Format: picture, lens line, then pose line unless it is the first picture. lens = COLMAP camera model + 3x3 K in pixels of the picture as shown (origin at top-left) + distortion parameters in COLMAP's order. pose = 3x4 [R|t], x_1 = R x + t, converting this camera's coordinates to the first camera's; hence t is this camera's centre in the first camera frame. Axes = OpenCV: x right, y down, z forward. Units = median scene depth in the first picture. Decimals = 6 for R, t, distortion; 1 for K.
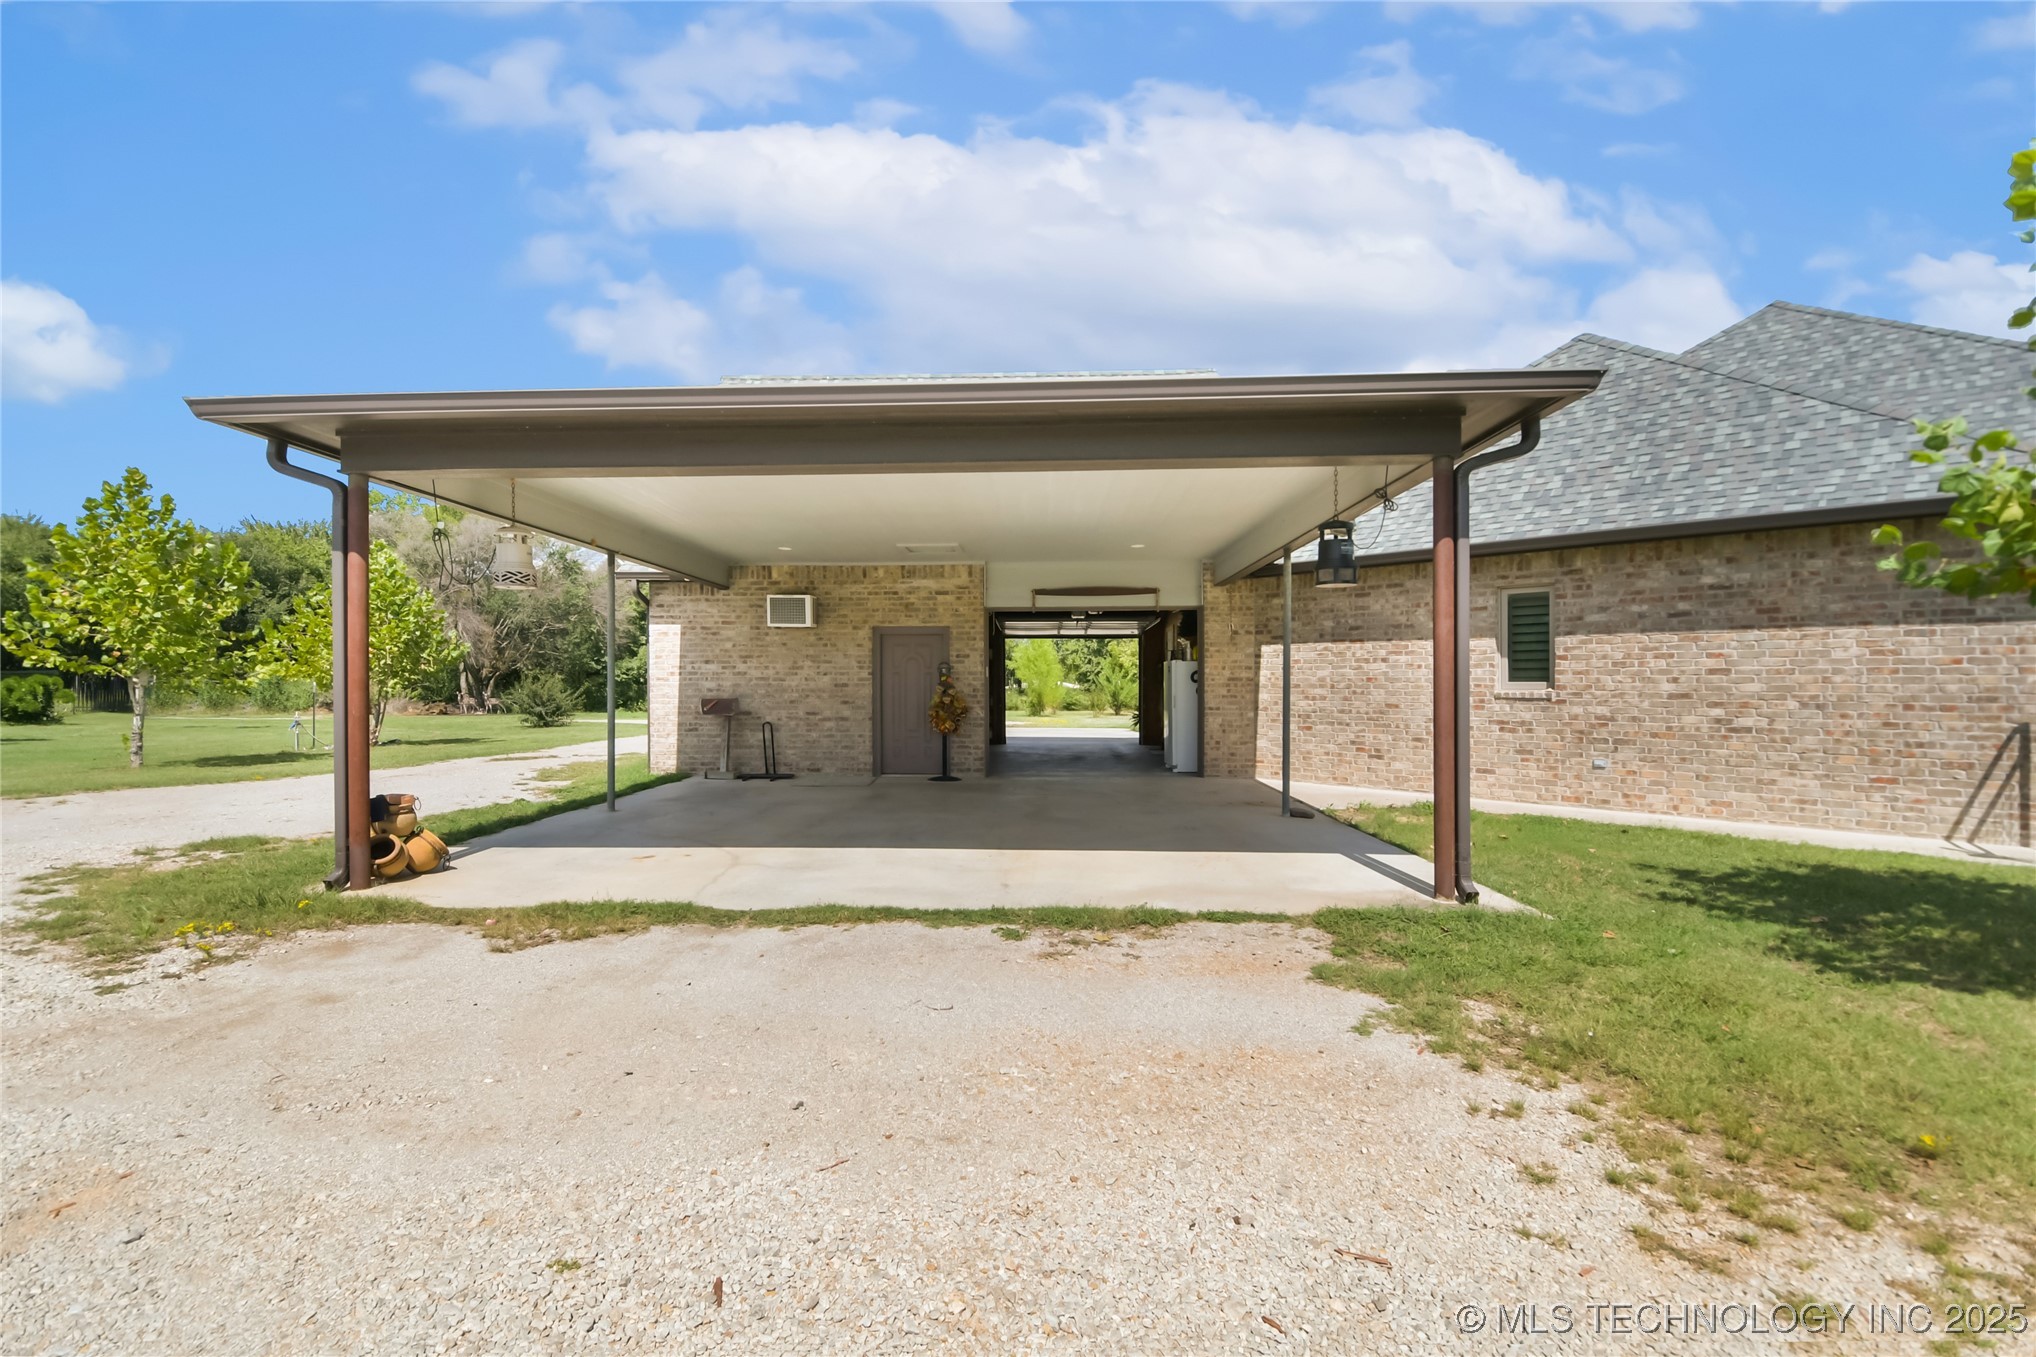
lens RADIAL K [[914.4, 0, 1015.1], [0, 914.4, 677.7], [0, 0, 1]] dist [0.009786, -0.003448]
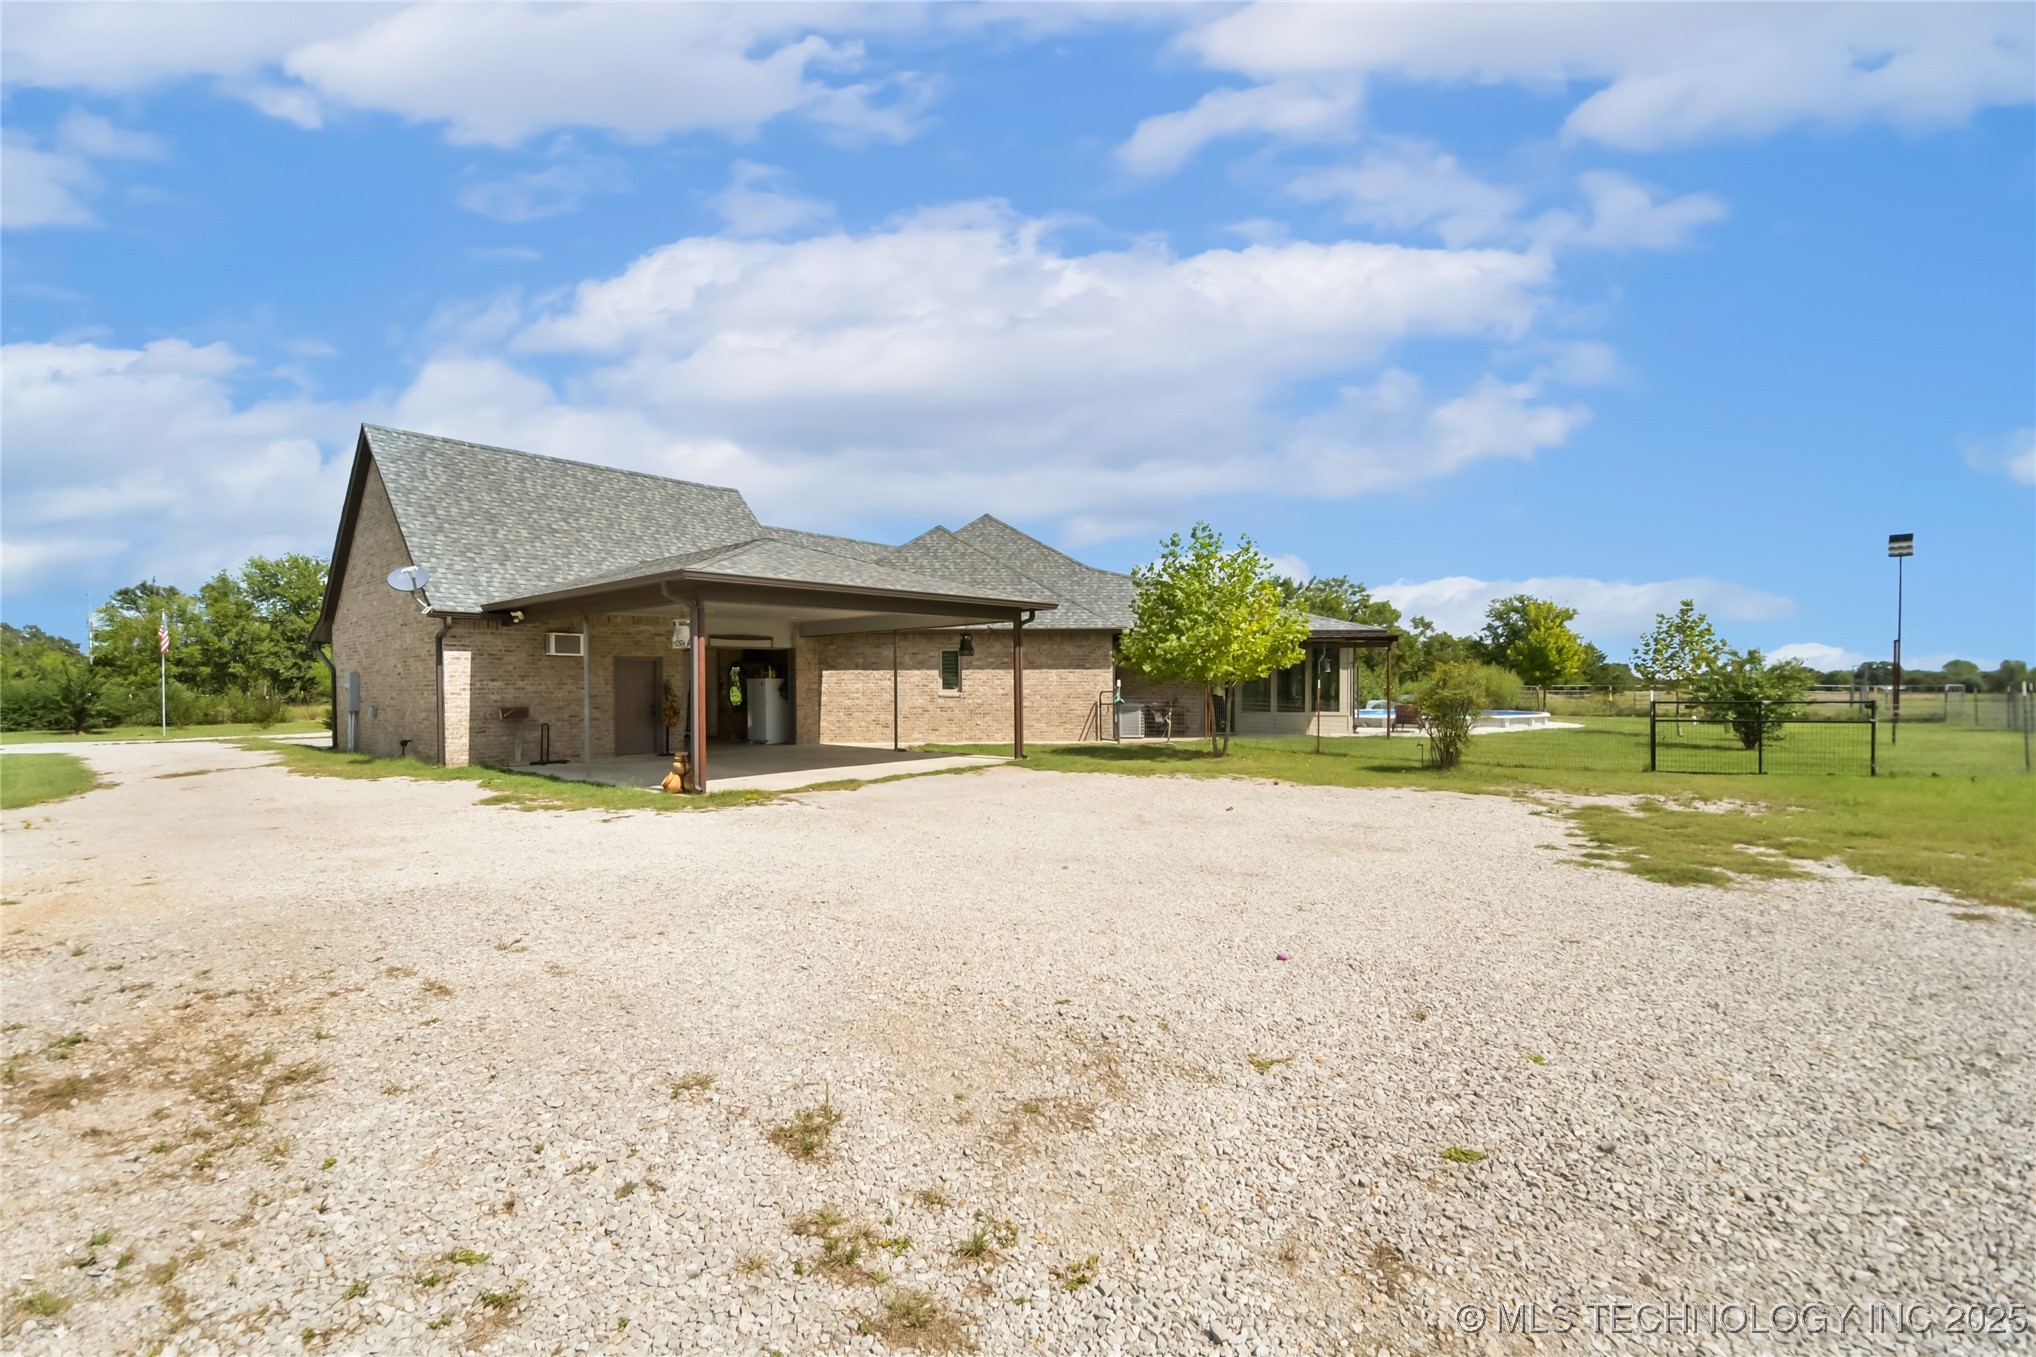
lens RADIAL K [[914.4, 0, 1018.1], [0, 914.4, 682.8], [0, 0, 1]] dist [0.009786, -0.003448]
pose [[0.598279, -0.004394, 0.801276, -0.950450], [0.003324, 0.999990, 0.003001, -0.015003], [-0.801281, 0.000868, 0.598288, -0.405606]]
